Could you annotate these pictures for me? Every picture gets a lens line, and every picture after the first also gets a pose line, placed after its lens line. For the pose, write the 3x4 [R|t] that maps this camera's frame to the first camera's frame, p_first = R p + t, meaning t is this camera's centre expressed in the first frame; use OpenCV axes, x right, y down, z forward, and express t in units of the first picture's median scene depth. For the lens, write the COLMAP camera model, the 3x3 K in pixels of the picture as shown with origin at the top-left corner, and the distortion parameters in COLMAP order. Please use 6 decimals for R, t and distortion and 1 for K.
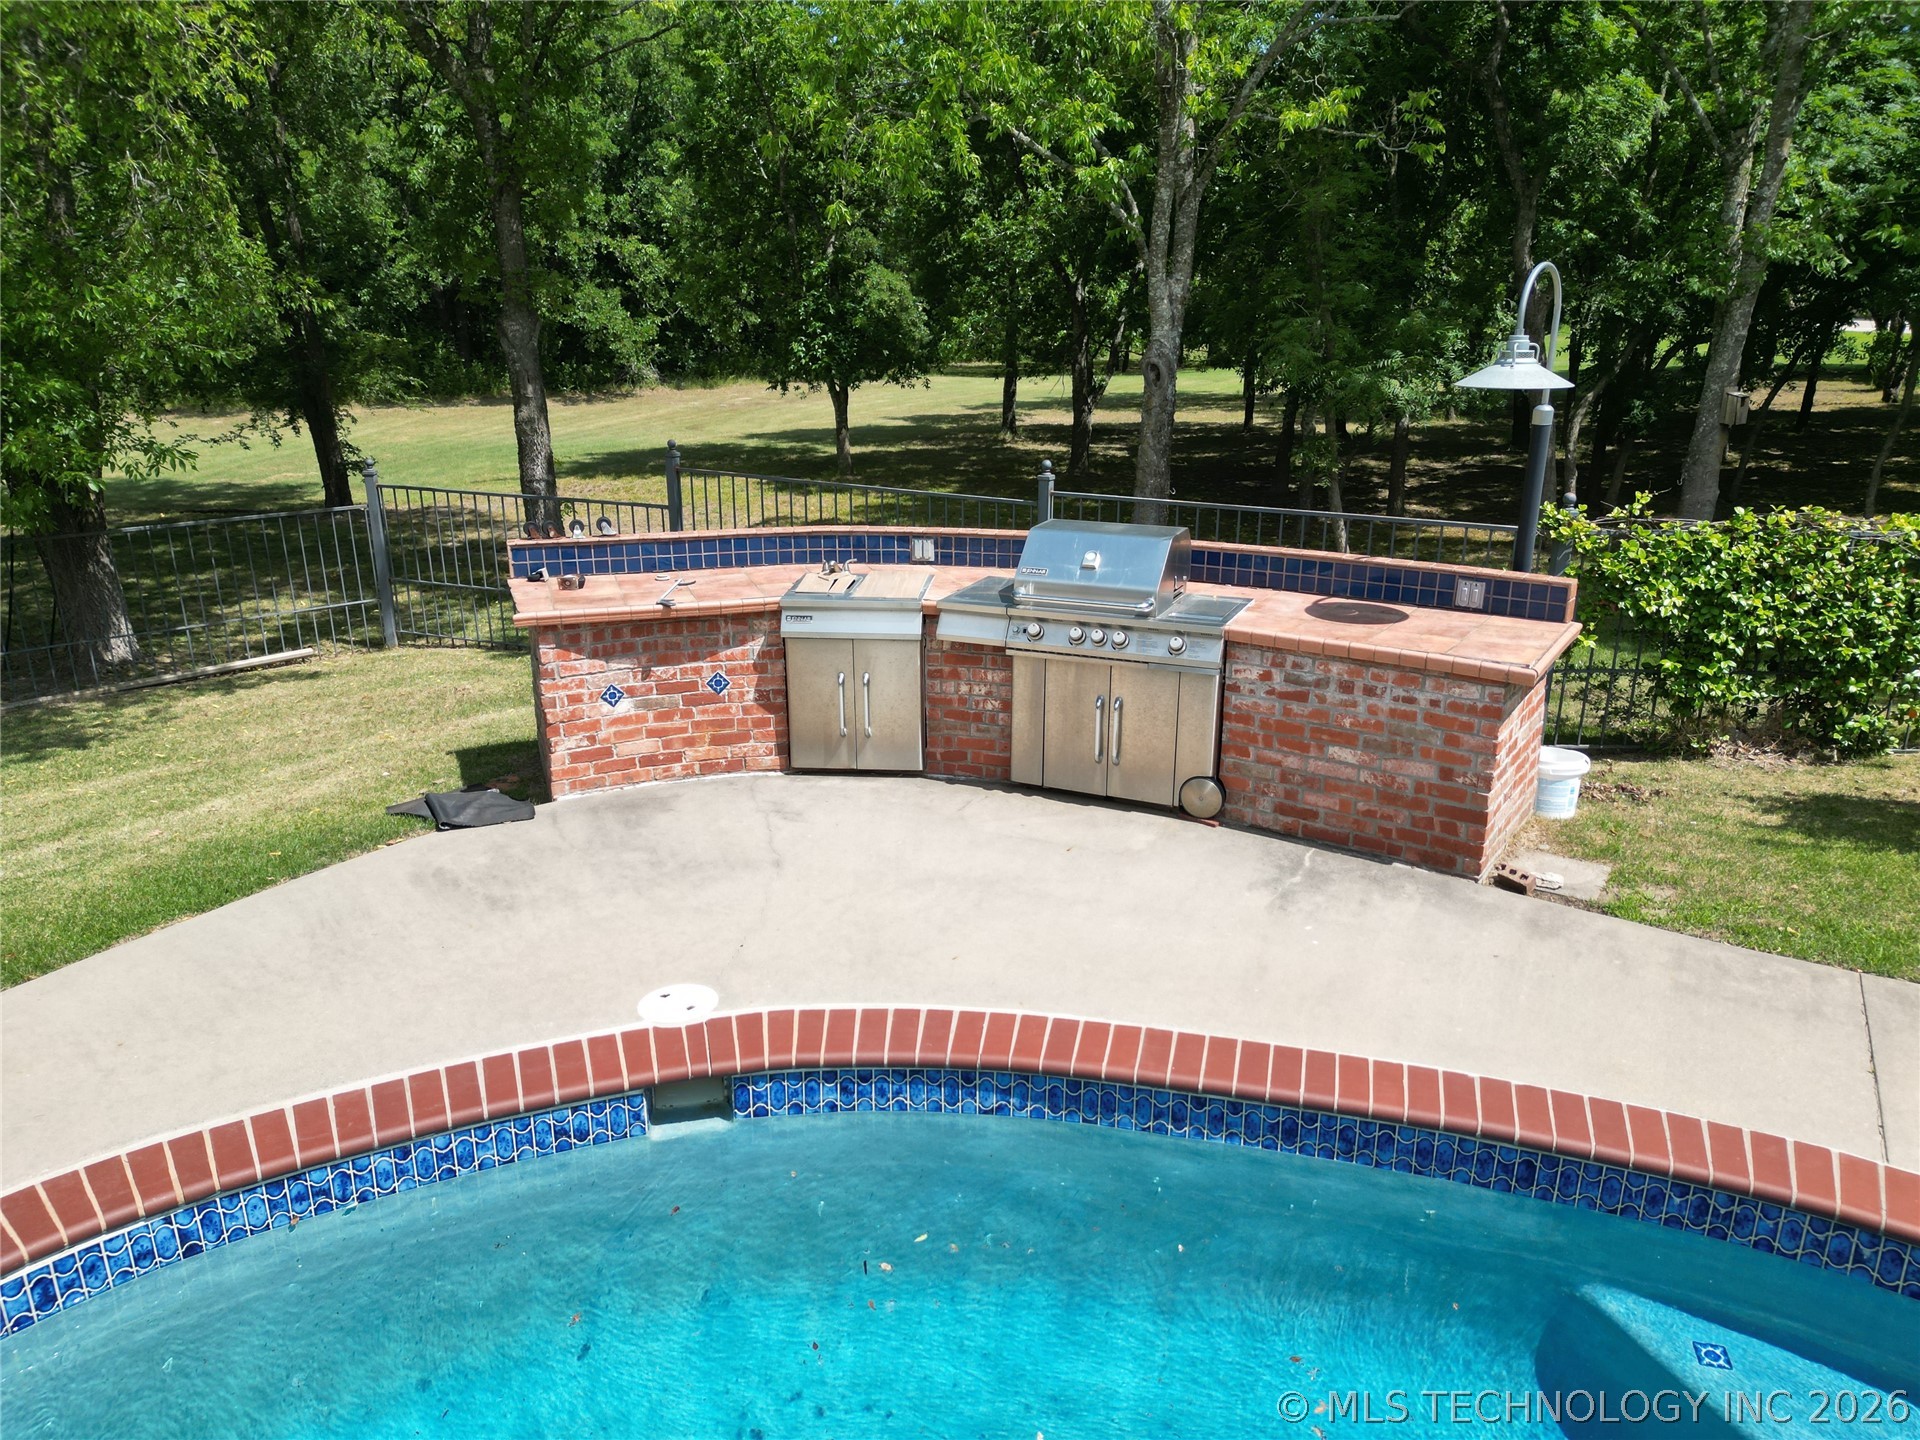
lens RADIAL K [[1348.3, 0, 959.7], [0, 1348.3, 717.0], [0, 0, 1]] dist [0.058899, -0.055449]
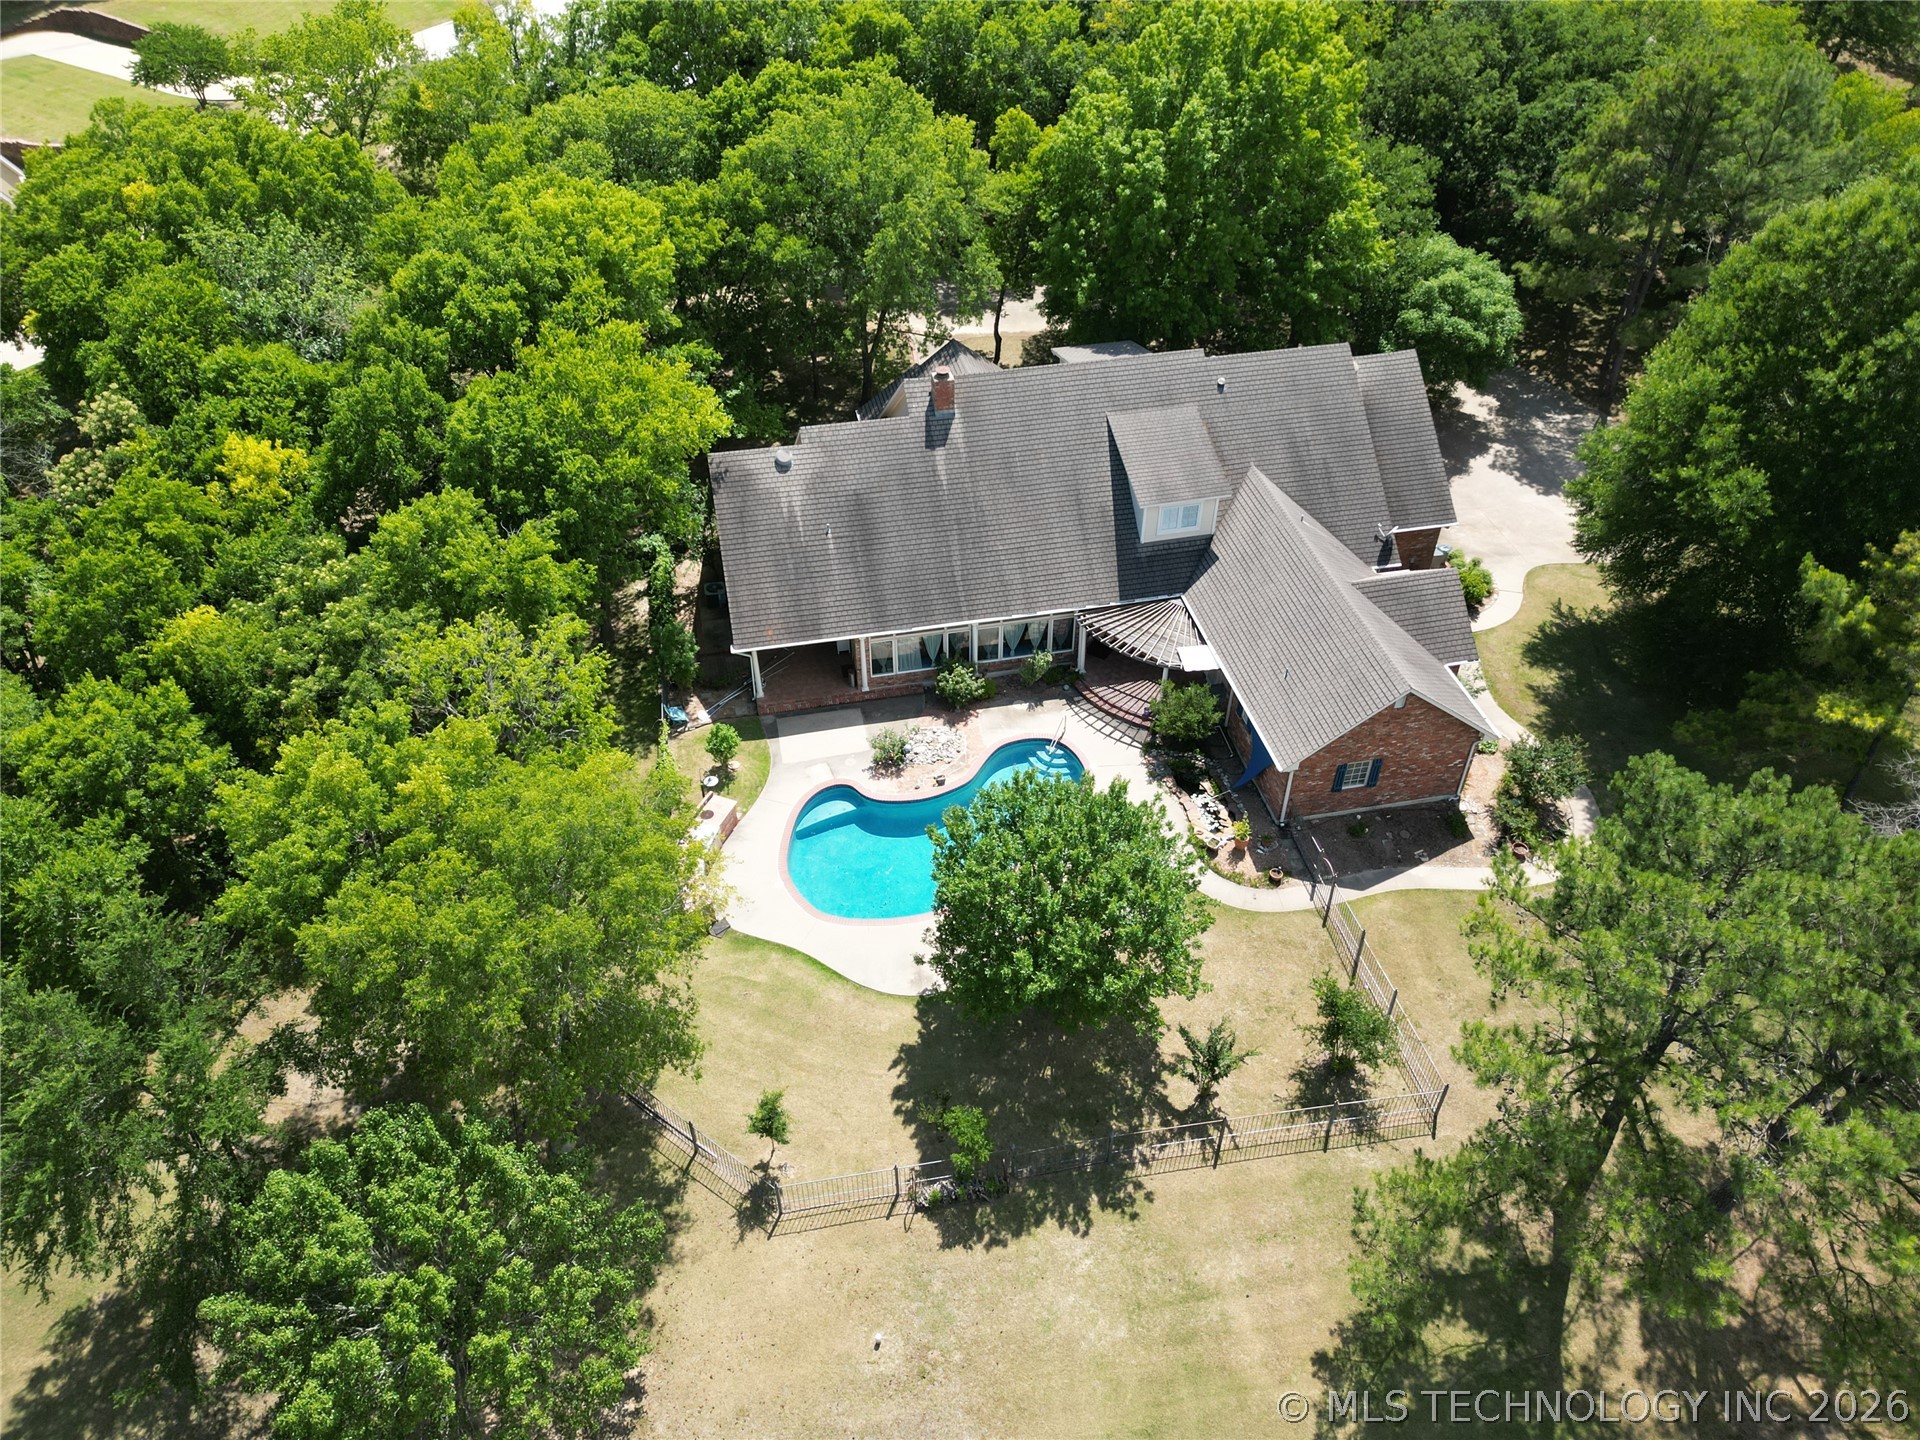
lens RADIAL K [[1348.3, 0, 959.7], [0, 1348.3, 717.0], [0, 0, 1]] dist [0.058899, -0.055449]
pose [[-0.189796, -0.646727, 0.738730, -4.721589], [0.311771, 0.673766, 0.669954, -4.614736], [-0.931008, 0.357469, 0.073752, -0.926811]]
